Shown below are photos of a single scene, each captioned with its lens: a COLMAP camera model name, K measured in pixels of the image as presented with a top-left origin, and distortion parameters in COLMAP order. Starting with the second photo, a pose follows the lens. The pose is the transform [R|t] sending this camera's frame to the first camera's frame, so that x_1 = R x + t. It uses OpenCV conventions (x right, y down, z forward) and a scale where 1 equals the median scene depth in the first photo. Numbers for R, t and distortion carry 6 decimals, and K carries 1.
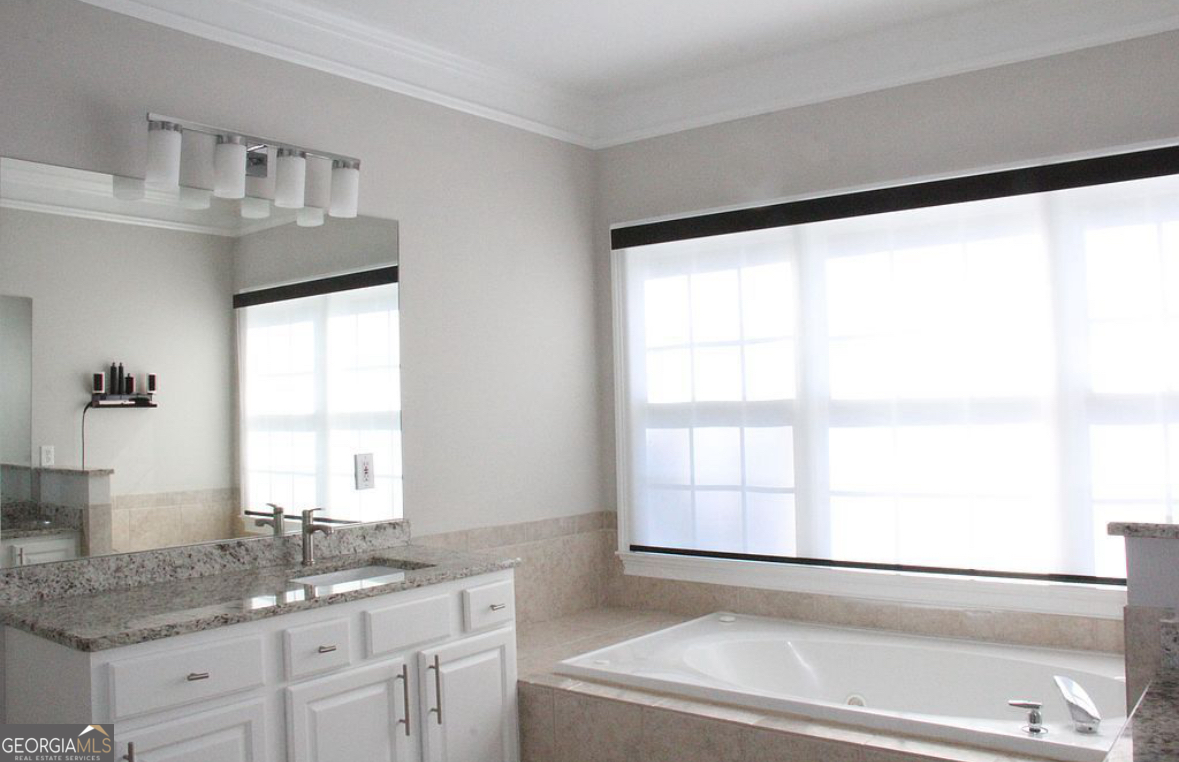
lens RADIAL K [[1047.5, 0, 588.2], [0, 1047.5, 360.8], [0, 0, 1]] dist [-0.146576, 0.009249]
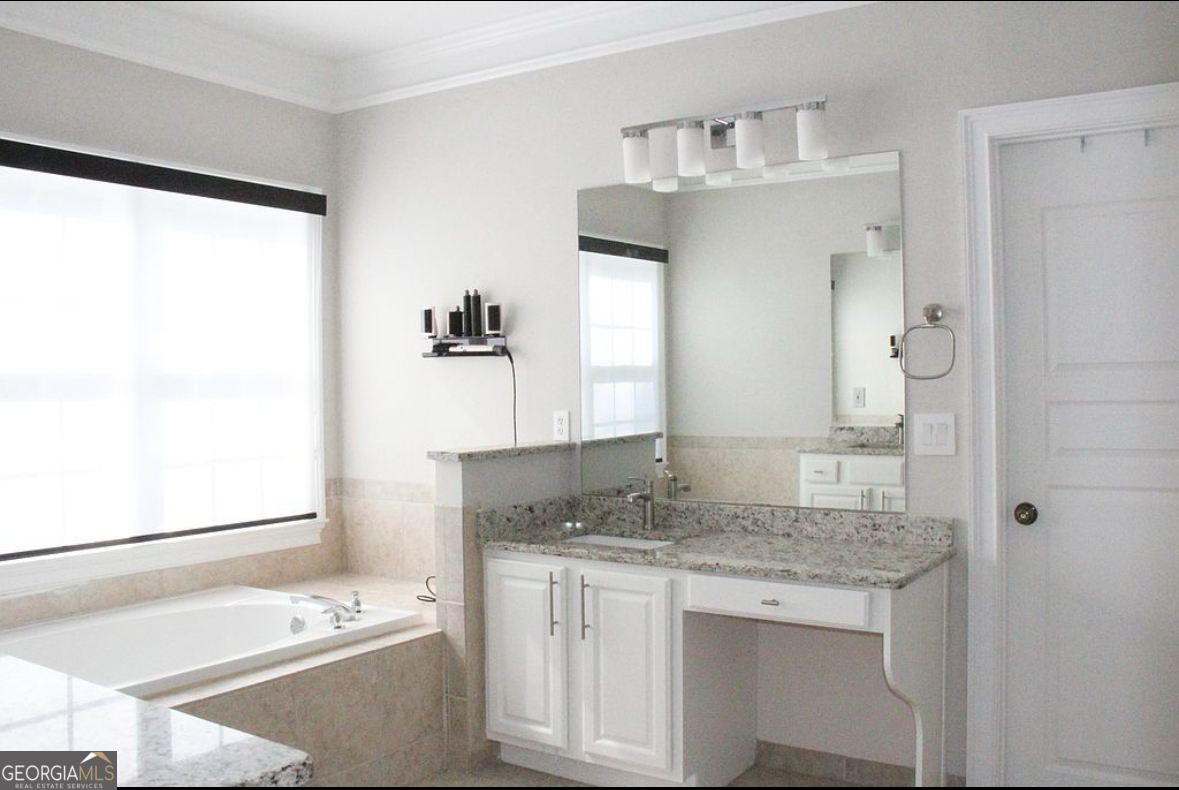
lens RADIAL K [[1045.5, 0, 589.0], [0, 1045.5, 374.2], [0, 0, 1]] dist [0.001867, 0.006843]
pose [[-0.045089, 0.024213, 0.998689, -0.885105], [-0.032807, 0.999131, -0.025705, 0.058193], [-0.998444, -0.033923, -0.044255, 0.695205]]
